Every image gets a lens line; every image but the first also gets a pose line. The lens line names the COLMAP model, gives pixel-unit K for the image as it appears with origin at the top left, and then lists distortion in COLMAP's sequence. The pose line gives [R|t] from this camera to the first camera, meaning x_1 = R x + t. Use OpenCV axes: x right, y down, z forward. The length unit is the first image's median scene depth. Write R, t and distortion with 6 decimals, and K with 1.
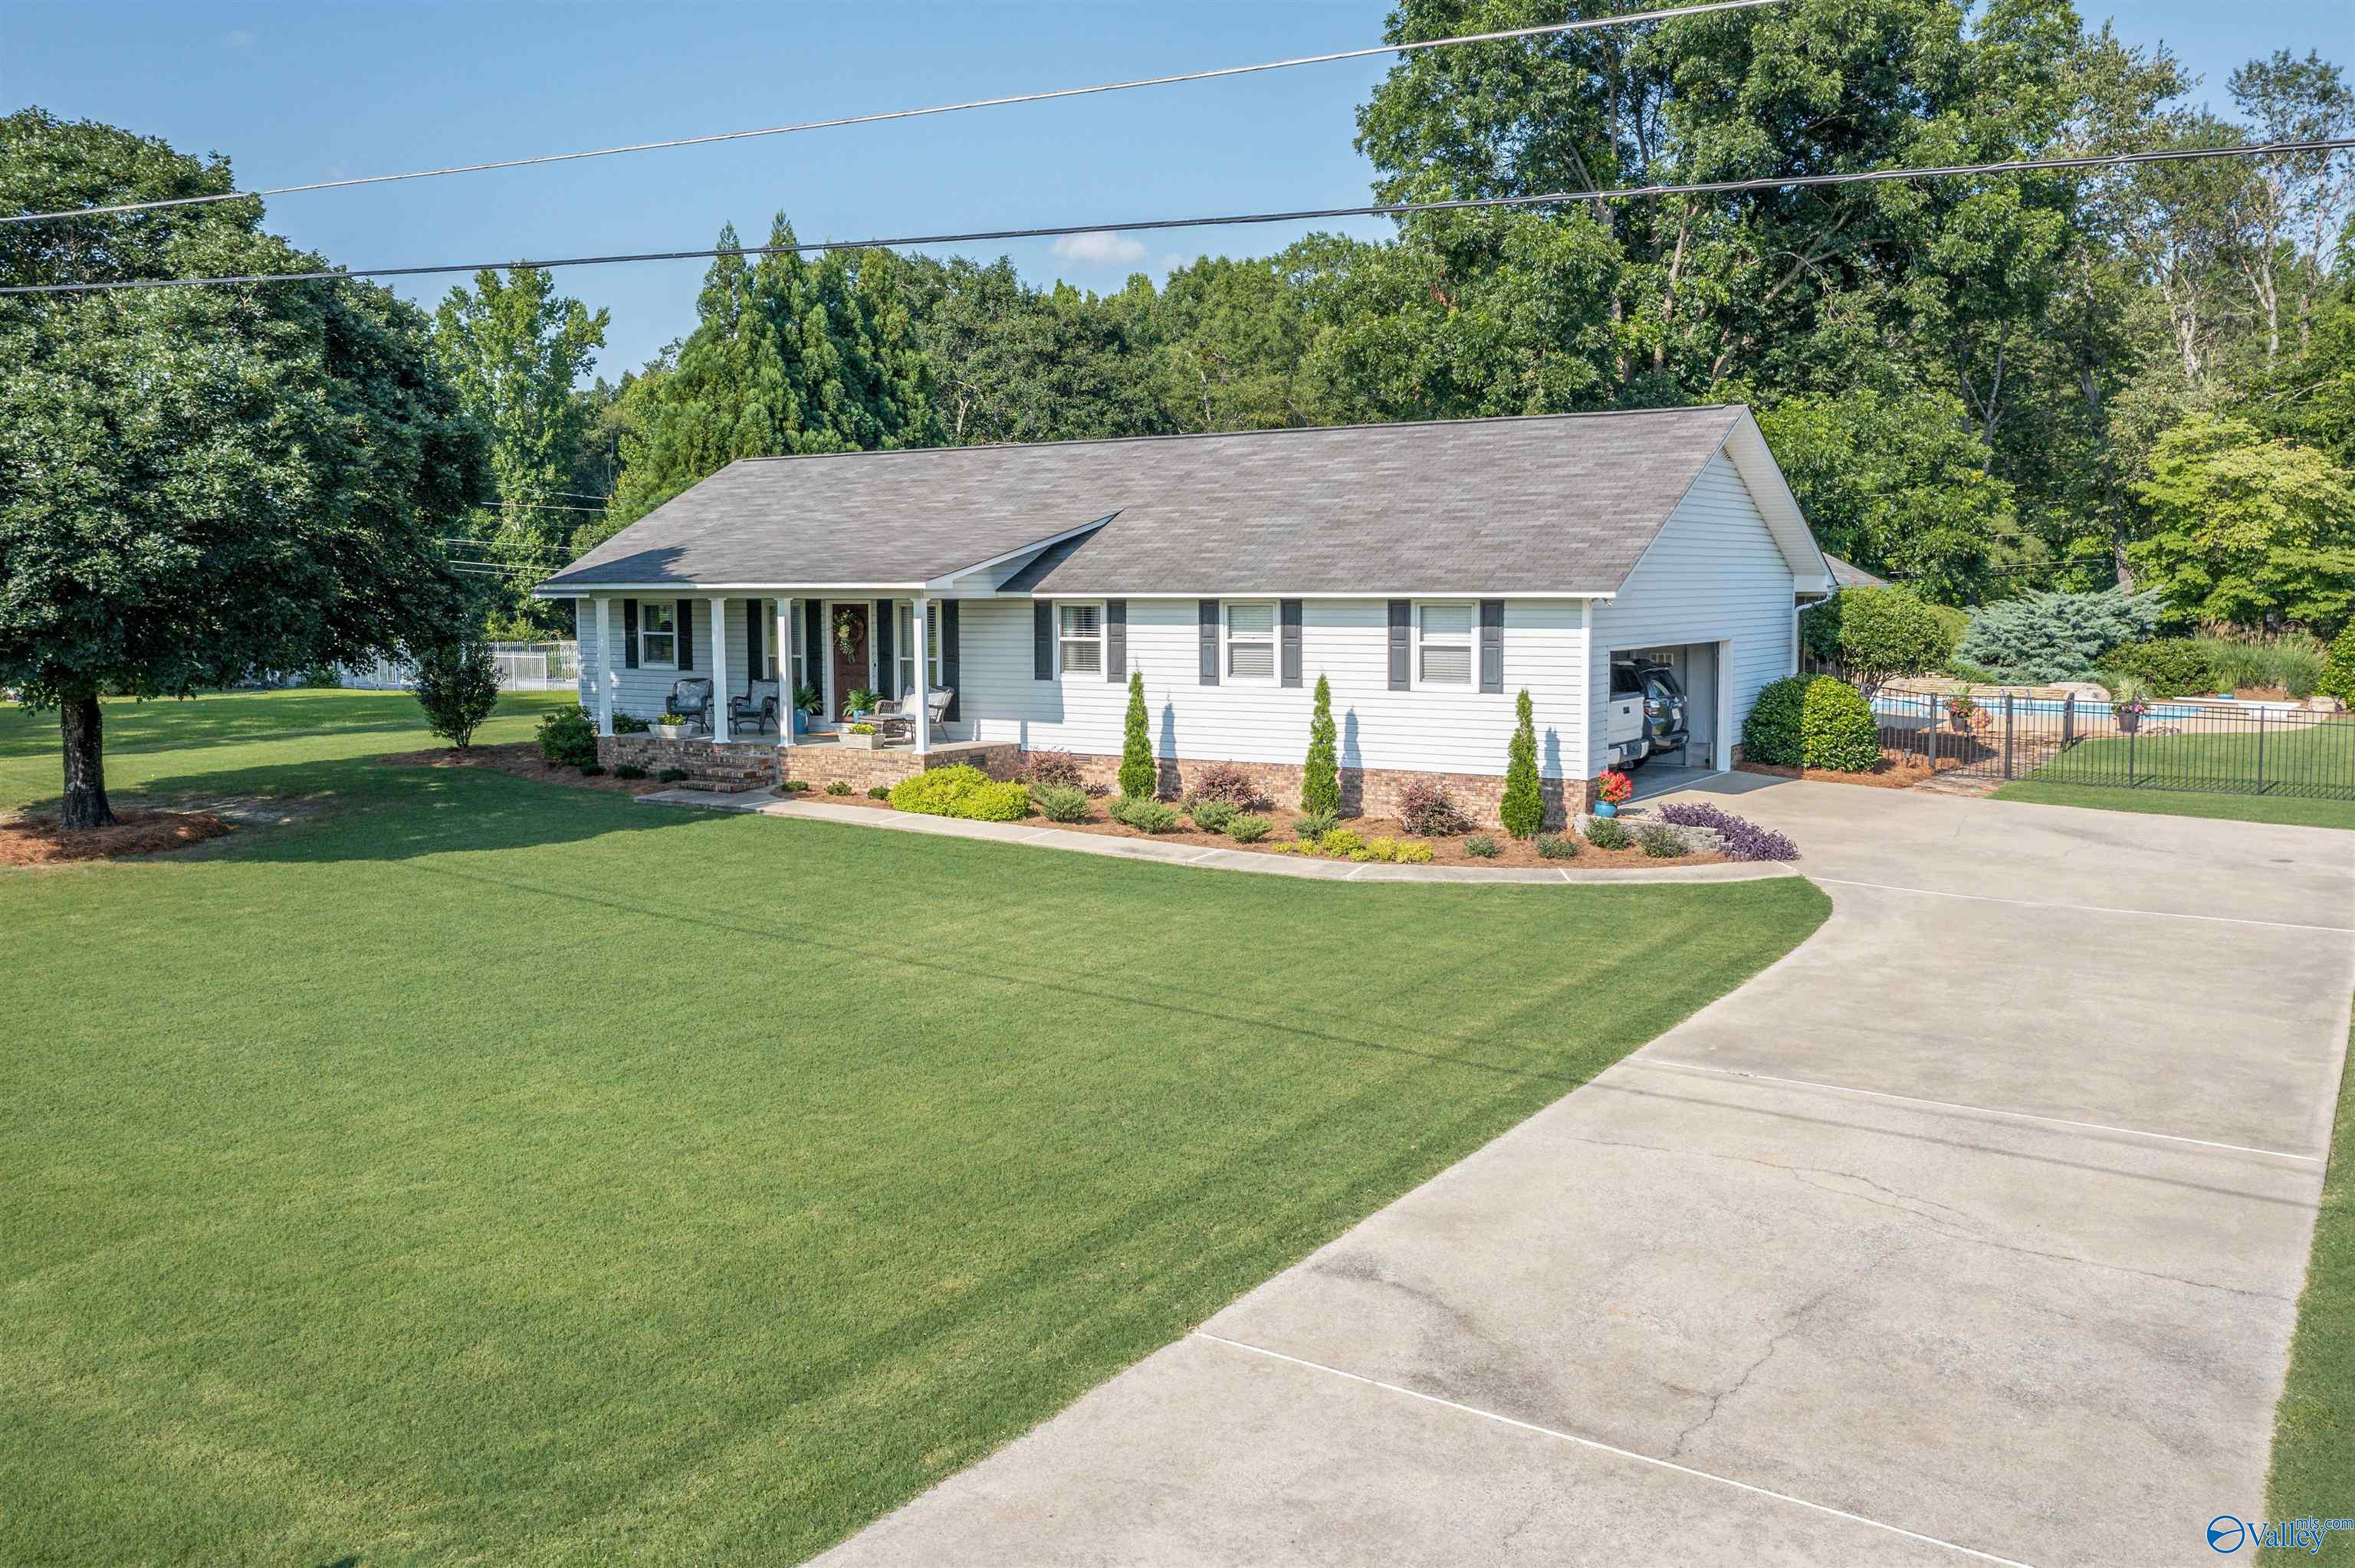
lens RADIAL K [[1937.3, 0, 1177.5], [0, 1937.3, 784.0], [0, 0, 1]] dist [-0.061275, 0.101677]
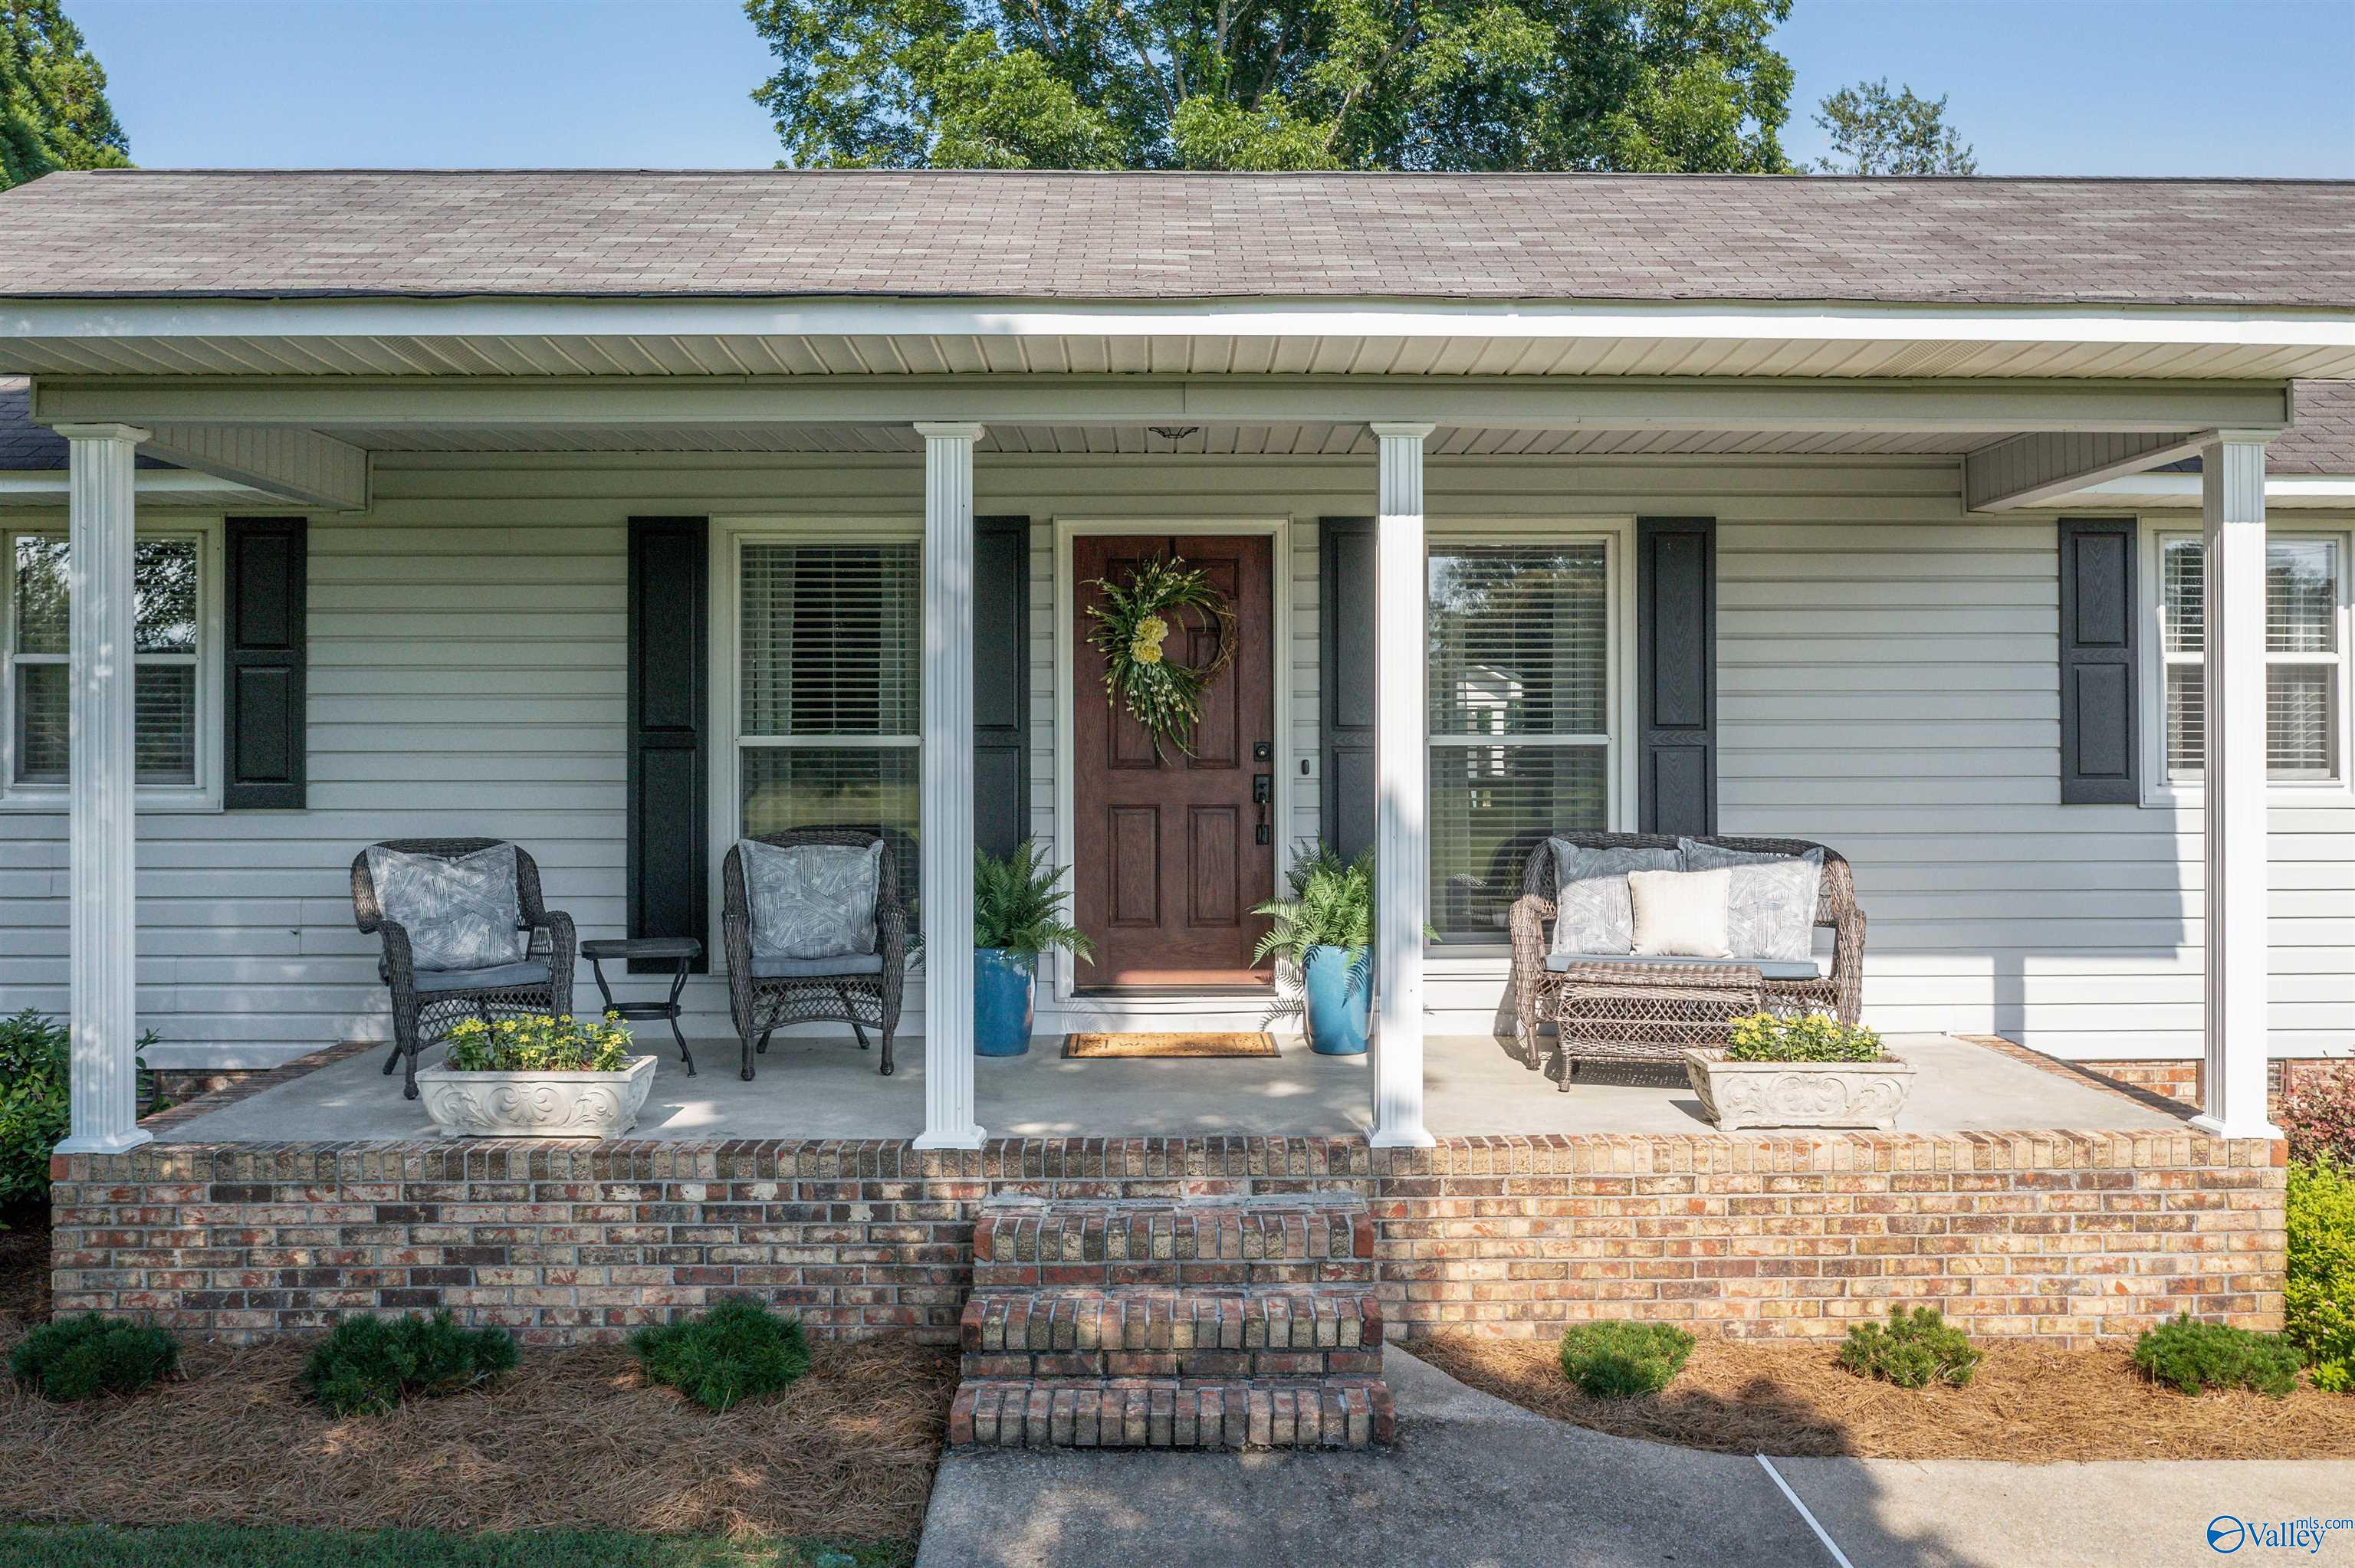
lens RADIAL K [[2029.0, 0, 1177.5], [0, 2029.0, 784.0], [0, 0, 1]] dist [-0.009029, -0.013311]
pose [[0.833625, -0.007694, 0.552278, -0.319250], [0.055264, 0.996047, -0.069540, -0.040950], [-0.549560, 0.088491, 0.830755, 0.775029]]
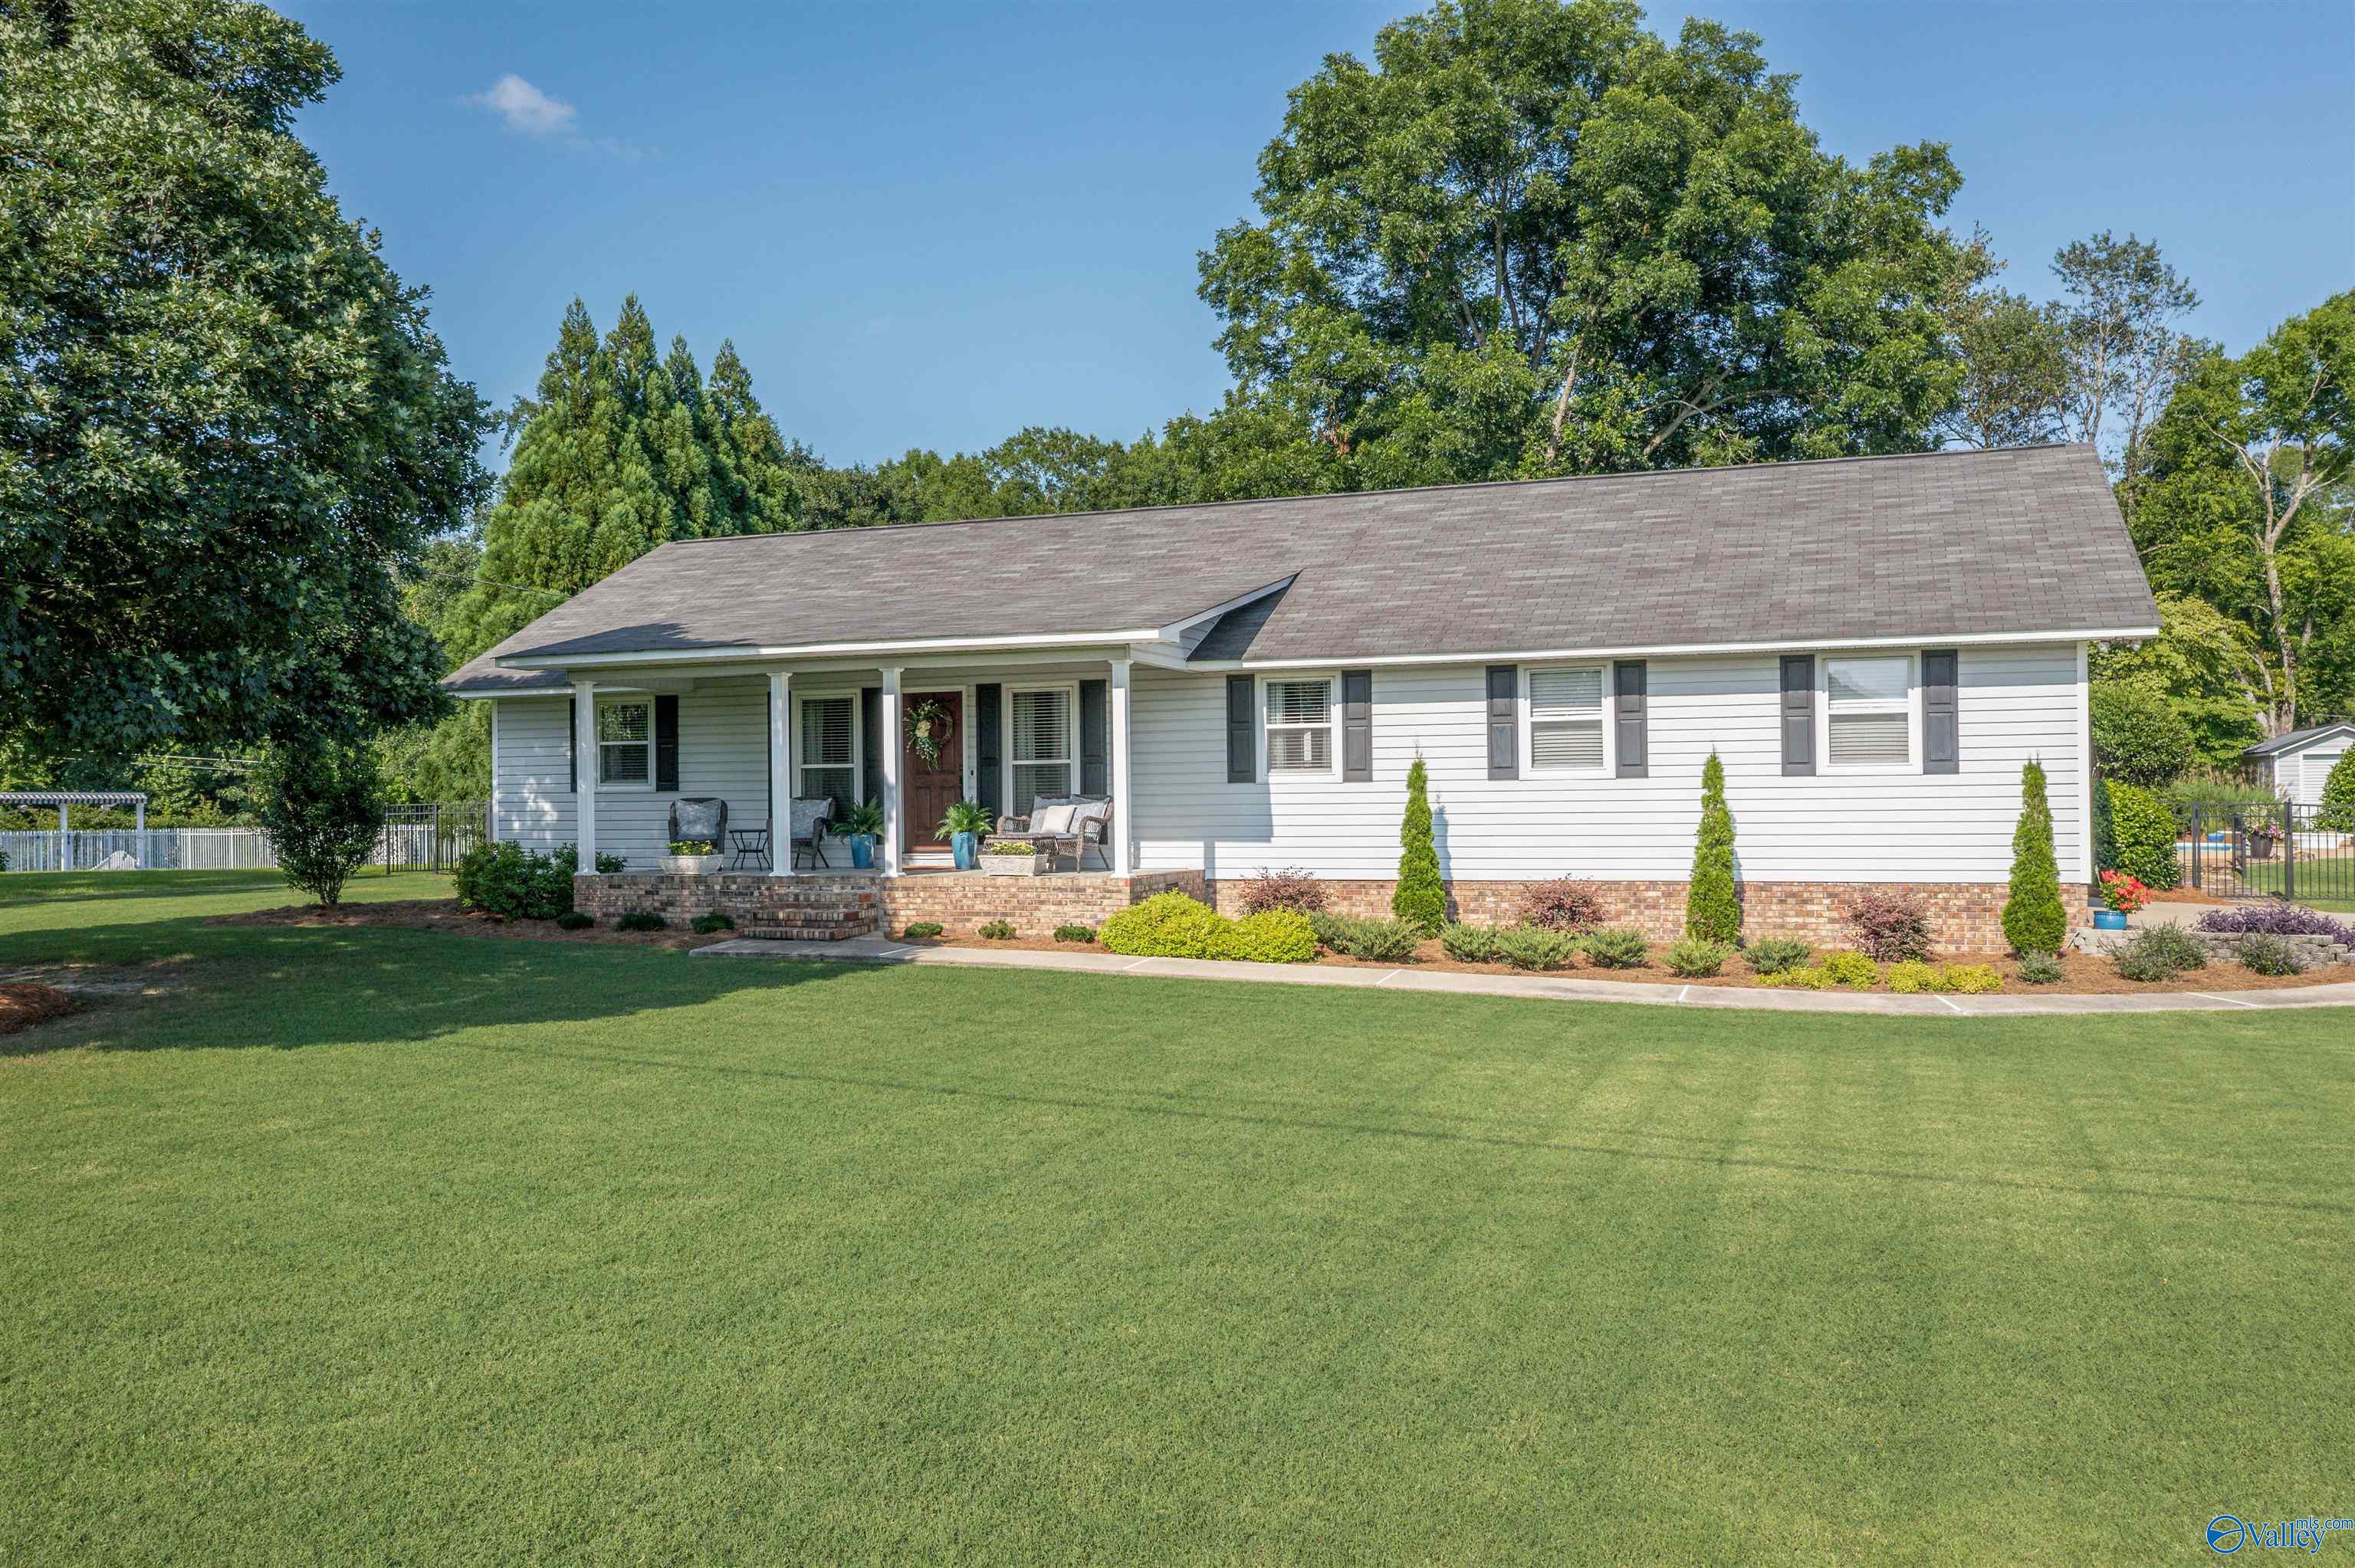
lens RADIAL K [[1840.9, 0, 1156.8], [0, 1840.9, 826.5], [0, 0, 1]] dist [-0.071526, 0.106243]
pose [[0.978655, -0.008250, 0.205345, -0.229900], [0.027075, 0.995660, -0.089037, 0.023426], [-0.203719, 0.092696, 0.974631, 0.297787]]
